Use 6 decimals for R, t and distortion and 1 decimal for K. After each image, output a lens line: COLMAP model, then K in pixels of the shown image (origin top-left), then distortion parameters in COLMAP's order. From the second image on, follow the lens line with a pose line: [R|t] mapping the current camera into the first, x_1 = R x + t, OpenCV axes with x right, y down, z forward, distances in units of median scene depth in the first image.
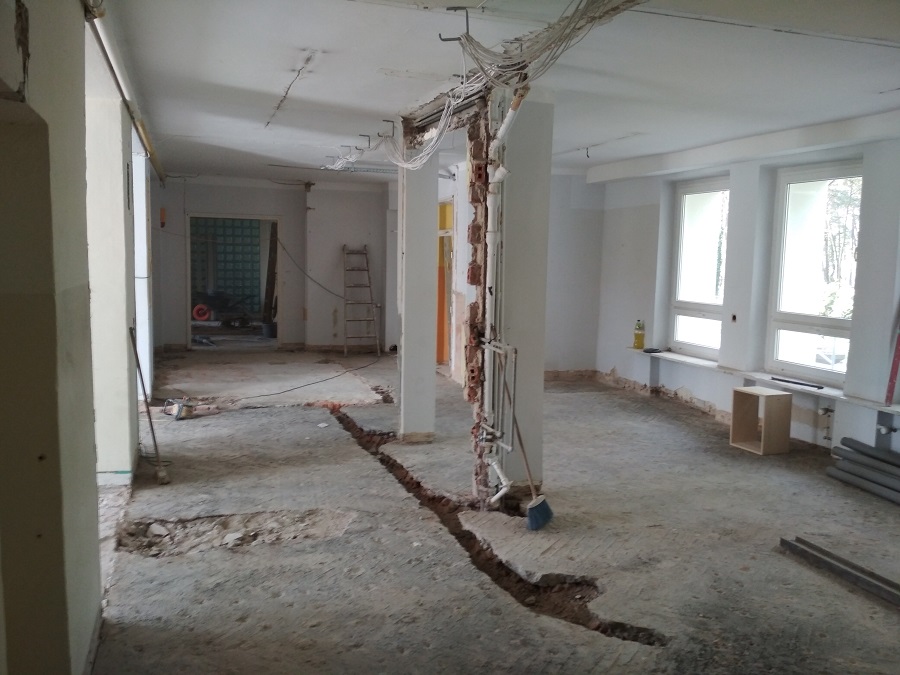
lens RADIAL K [[803.9, 0, 453.1], [0, 803.9, 339.2], [0, 0, 1]] dist [0.064813, -0.014353]
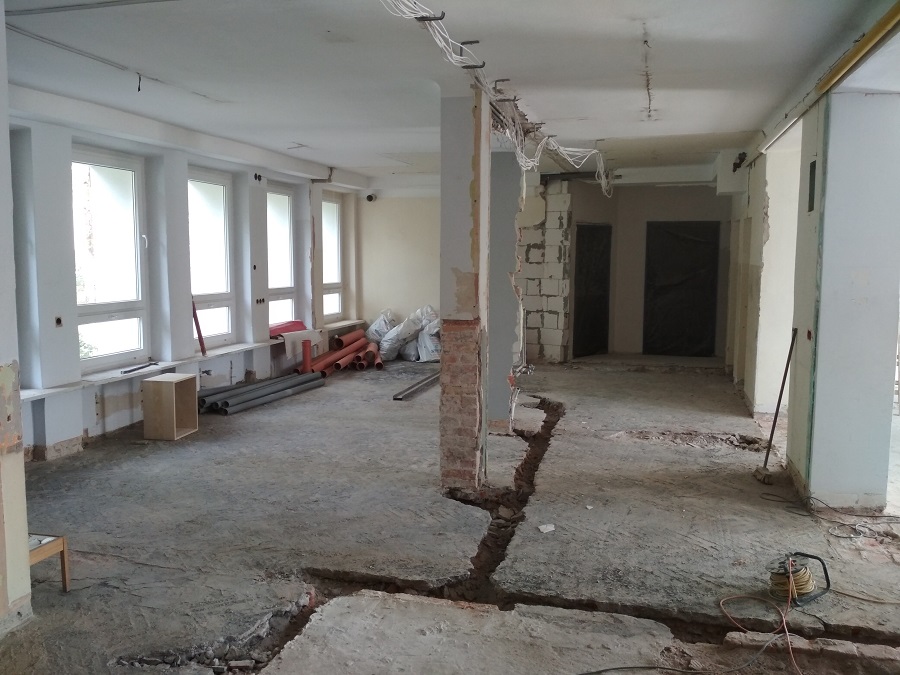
lens RADIAL K [[803.9, 0, 452.7], [0, 803.9, 337.0], [0, 0, 1]] dist [0.064813, -0.014353]
pose [[-0.846118, -0.080530, 0.526876, -0.492879], [0.034905, 0.978026, 0.205541, -0.199610], [-0.531851, 0.192302, -0.824715, 1.798008]]
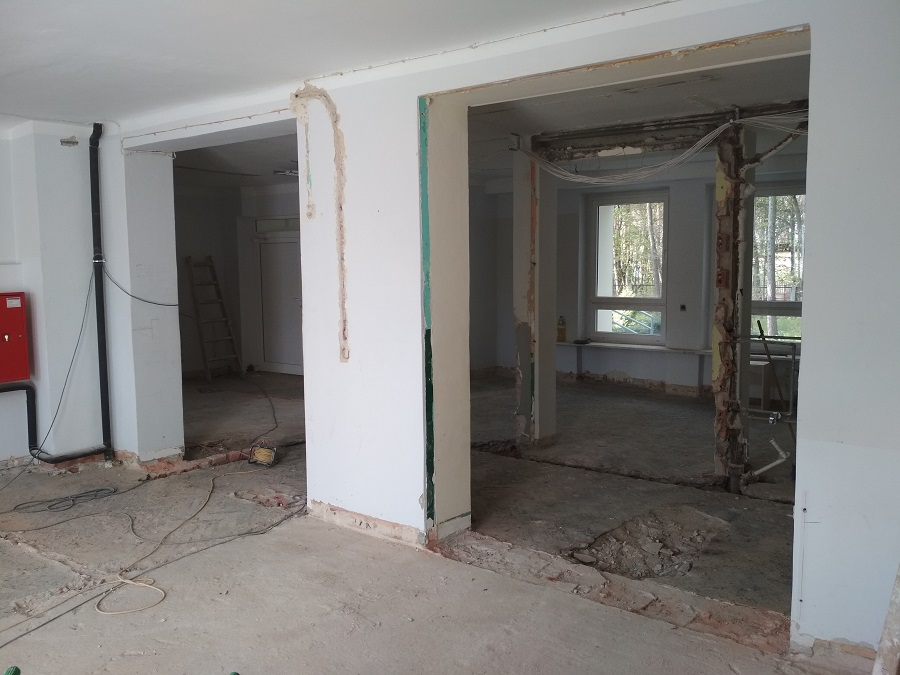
lens RADIAL K [[803.9, 0, 453.3], [0, 803.9, 336.6], [0, 0, 1]] dist [0.064813, -0.014353]
pose [[0.835235, -0.083524, 0.543513, -0.753341], [0.086953, 0.996023, 0.019439, -0.045015], [-0.542975, 0.031024, 0.839175, 0.205557]]
